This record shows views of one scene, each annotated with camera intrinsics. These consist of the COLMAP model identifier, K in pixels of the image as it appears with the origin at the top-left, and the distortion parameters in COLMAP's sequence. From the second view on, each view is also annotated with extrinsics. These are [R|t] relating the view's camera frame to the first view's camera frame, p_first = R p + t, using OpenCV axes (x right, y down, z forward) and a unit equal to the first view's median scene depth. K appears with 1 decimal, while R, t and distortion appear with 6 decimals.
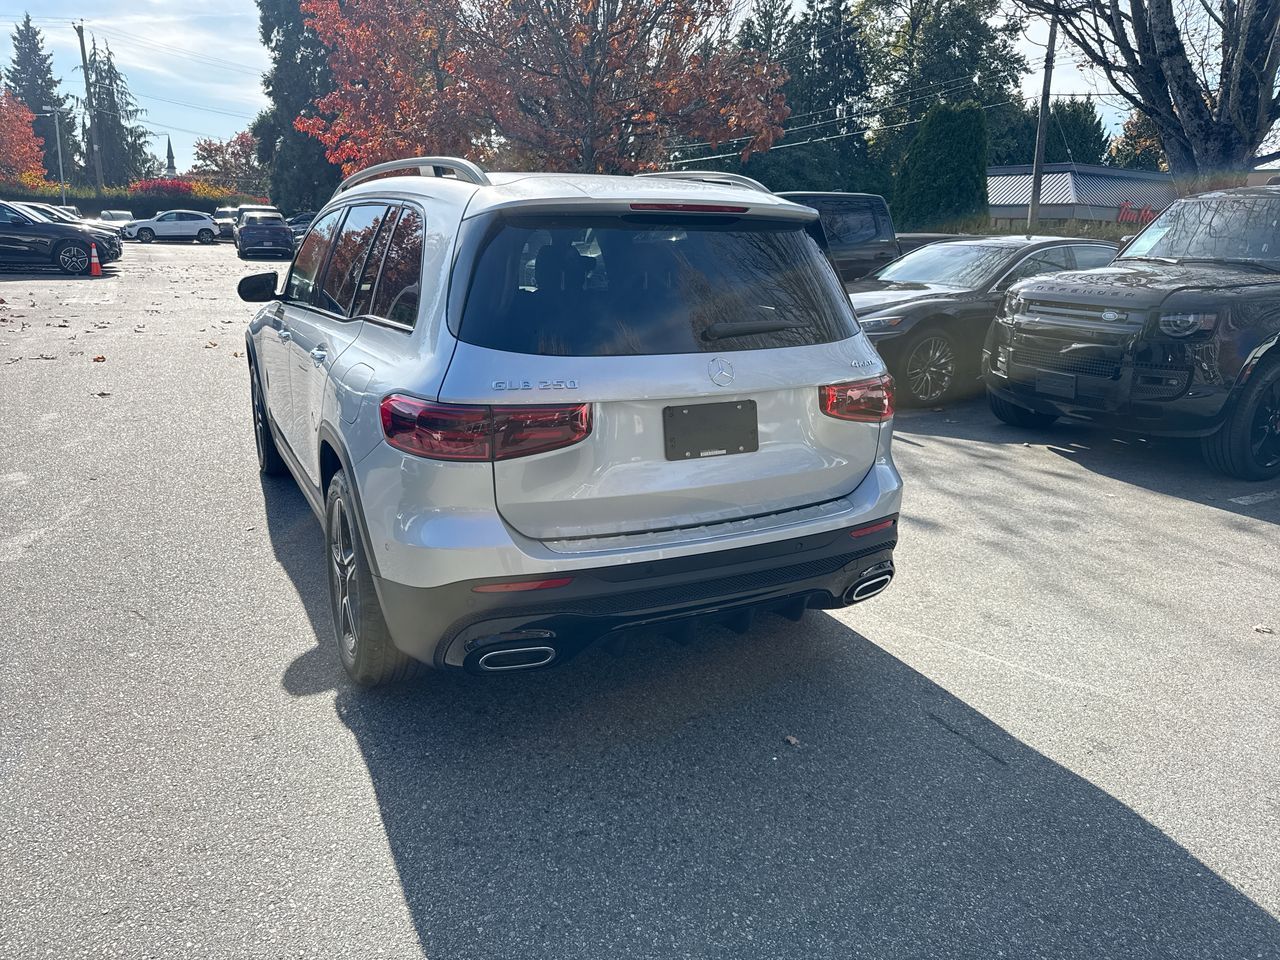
lens RADIAL K [[899.4, 0, 633.1], [0, 899.4, 475.0], [0, 0, 1]] dist [0.031525, -0.043599]
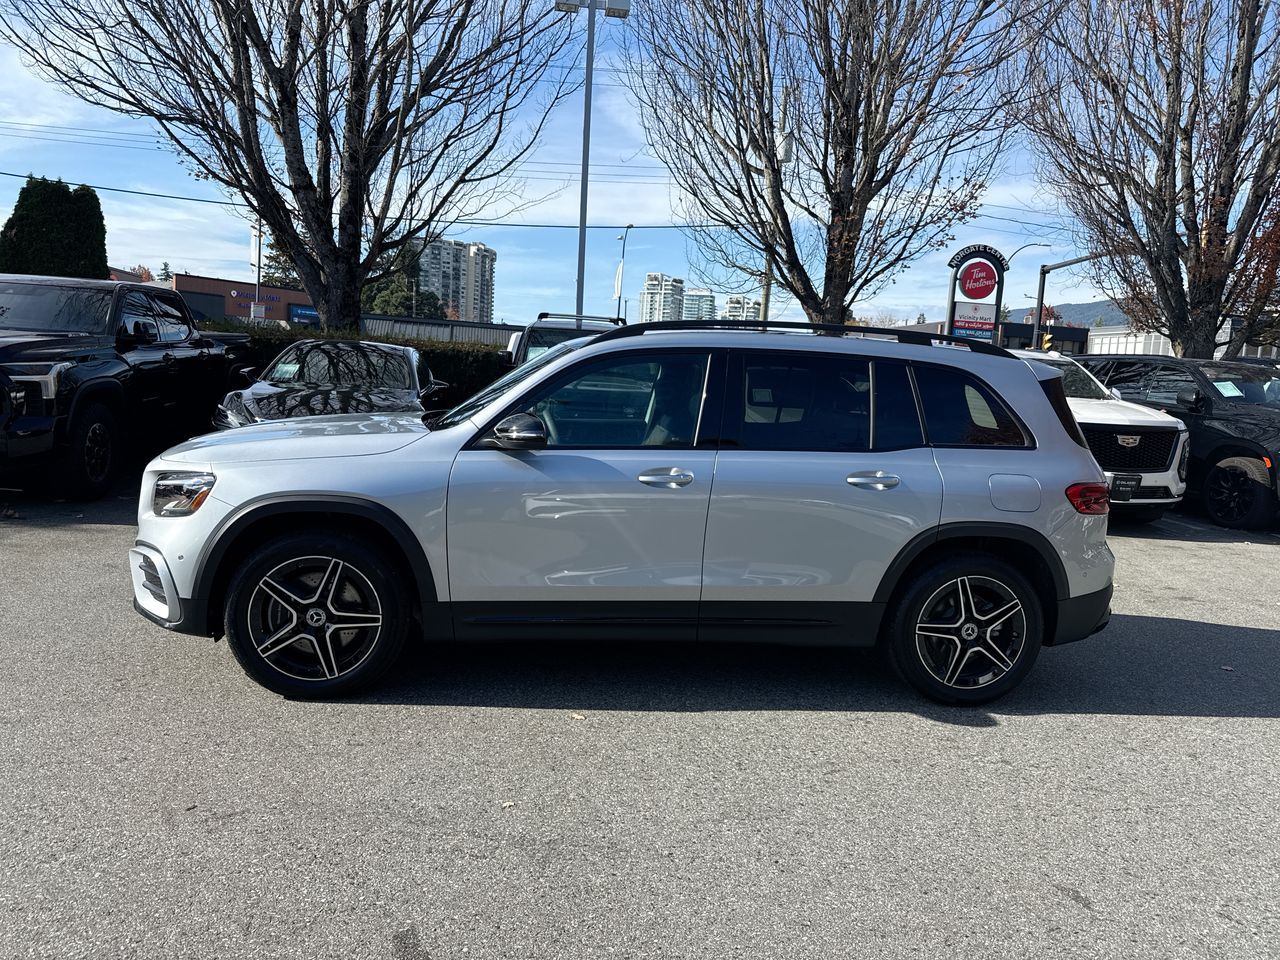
lens RADIAL K [[899.4, 0, 633.1], [0, 899.4, 475.0], [0, 0, 1]] dist [0.031525, -0.043599]
pose [[0.341153, -0.117118, 0.932683, -0.112540], [0.190724, 0.980194, 0.053322, -0.018982], [-0.920456, 0.159694, 0.356733, 0.060433]]
